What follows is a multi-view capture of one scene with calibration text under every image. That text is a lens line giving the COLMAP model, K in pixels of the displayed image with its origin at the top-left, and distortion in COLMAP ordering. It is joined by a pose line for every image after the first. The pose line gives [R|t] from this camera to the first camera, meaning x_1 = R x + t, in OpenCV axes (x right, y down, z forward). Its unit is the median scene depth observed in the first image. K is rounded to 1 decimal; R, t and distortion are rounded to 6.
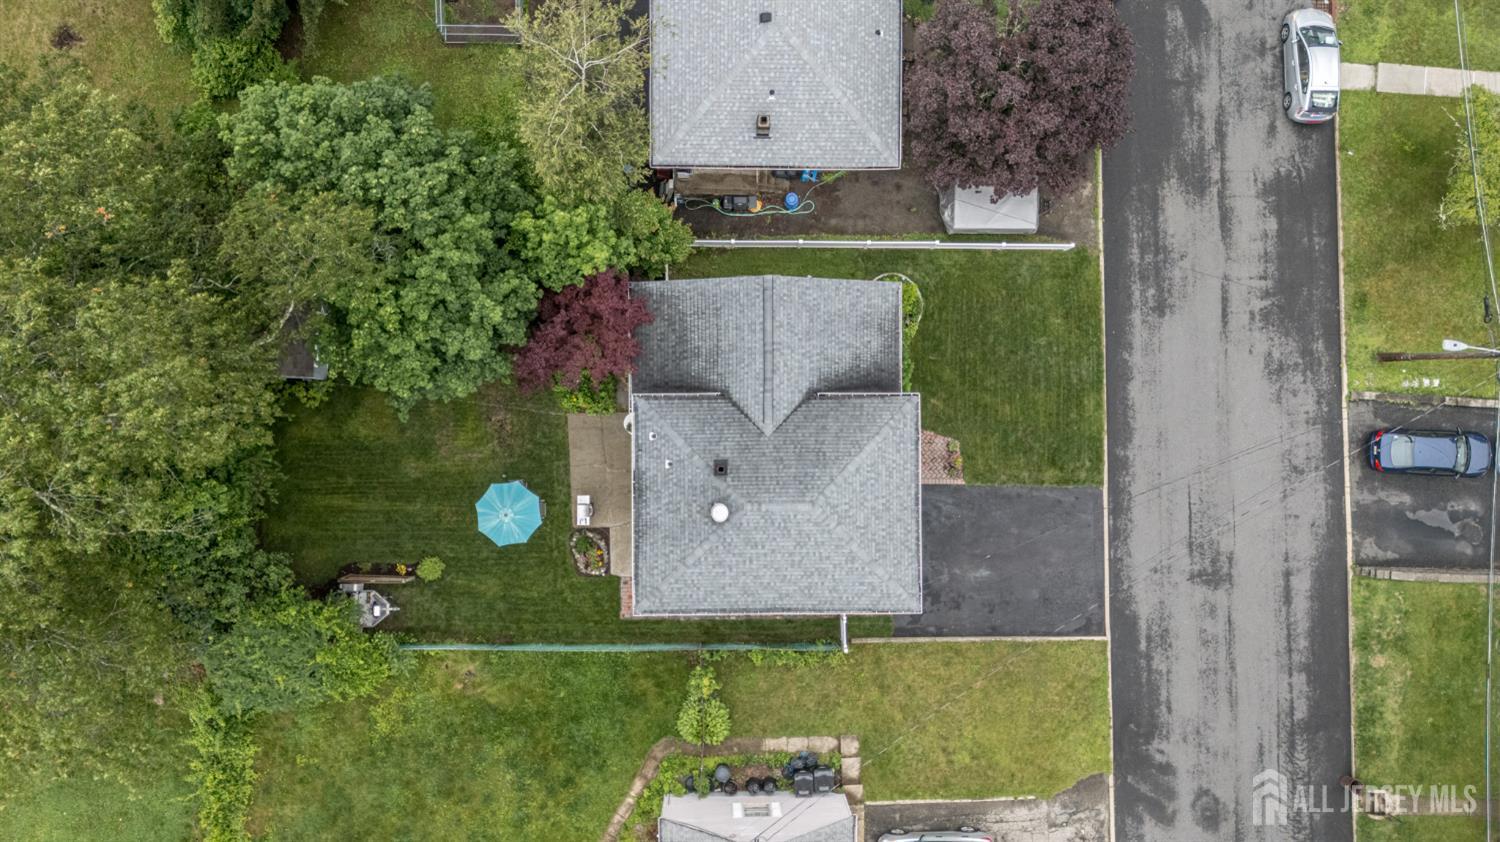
lens RADIAL K [[1082.3, 0, 752.9], [0, 1082.3, 423.9], [0, 0, 1]] dist [0.036746, -0.007480]
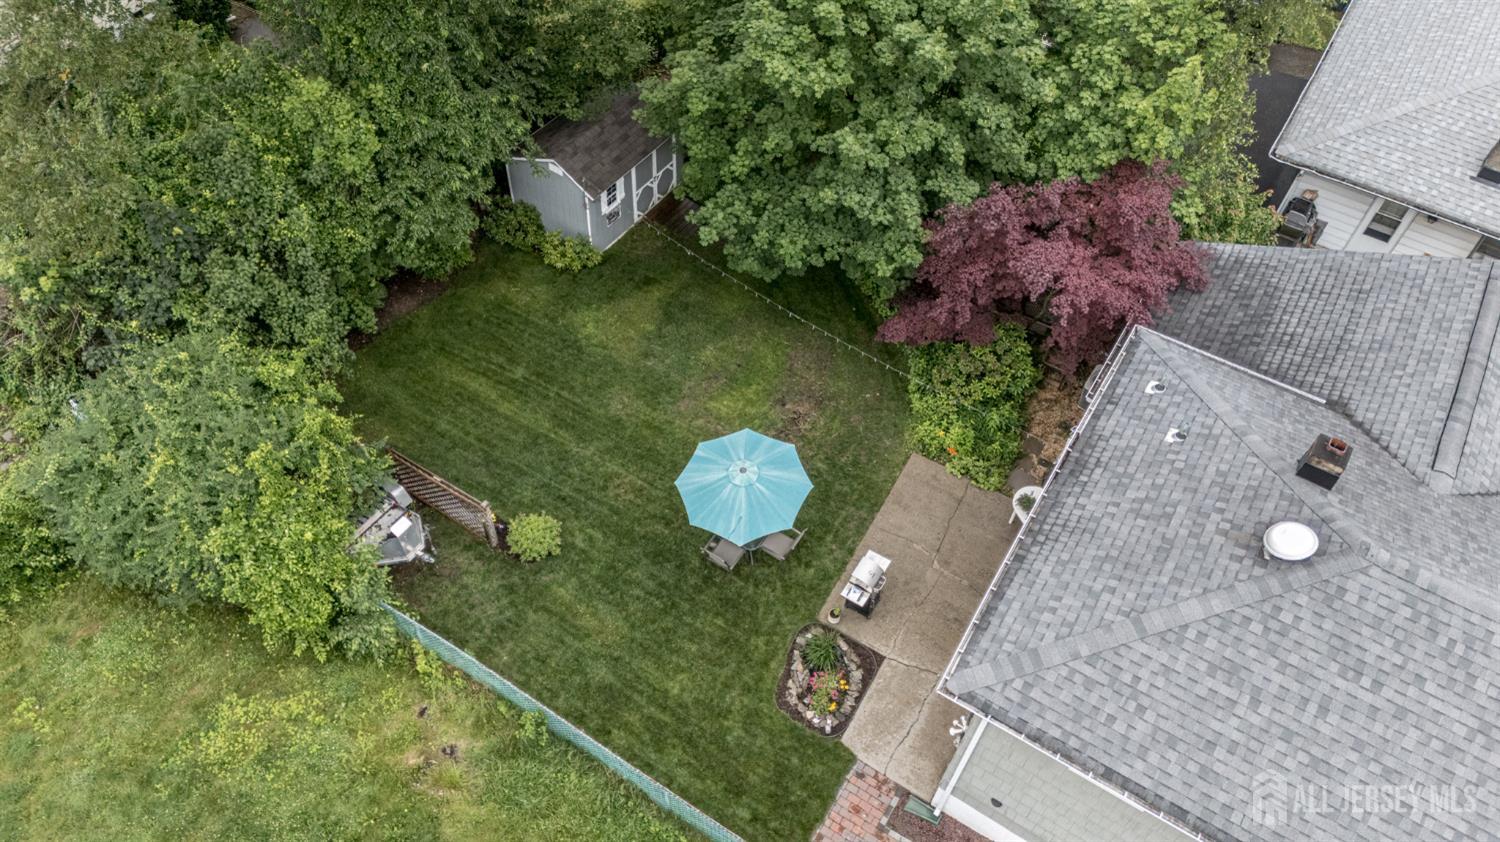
lens RADIAL K [[1082.3, 0, 752.9], [0, 1082.3, 423.9], [0, 0, 1]] dist [0.036746, -0.007480]
pose [[0.847036, 0.416373, -0.330400, -0.069442], [-0.531534, 0.664895, -0.524772, 0.305468], [0.001180, 0.620120, 0.784506, 0.578972]]
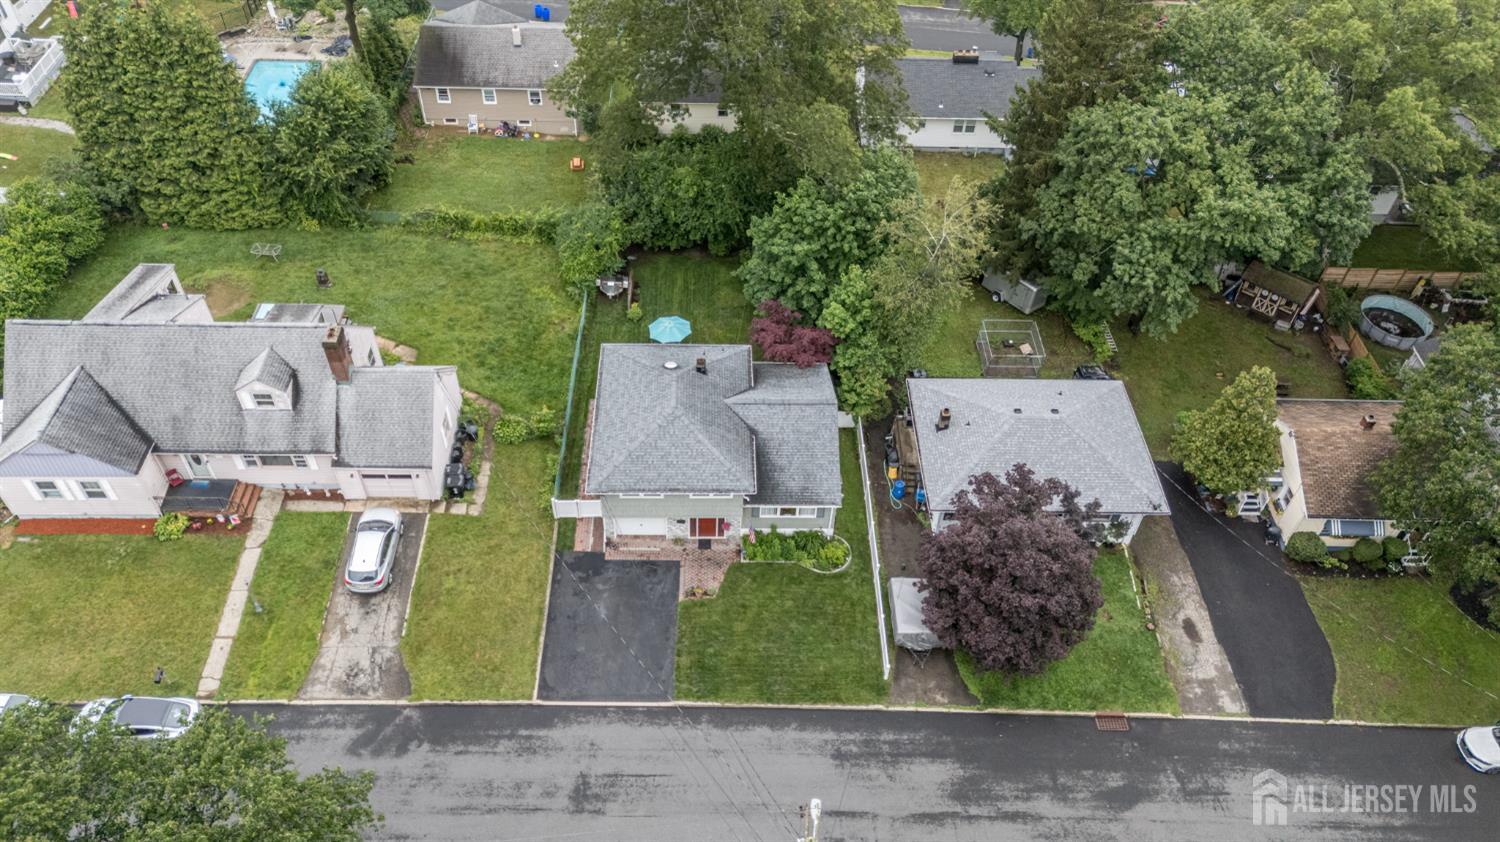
lens RADIAL K [[1082.3, 0, 752.9], [0, 1082.3, 423.9], [0, 0, 1]] dist [0.036746, -0.007480]
pose [[0.021081, 0.700570, -0.713272, 0.913863], [-0.999085, -0.011787, -0.041105, 0.026193], [-0.037204, 0.713486, 0.699681, 0.031384]]
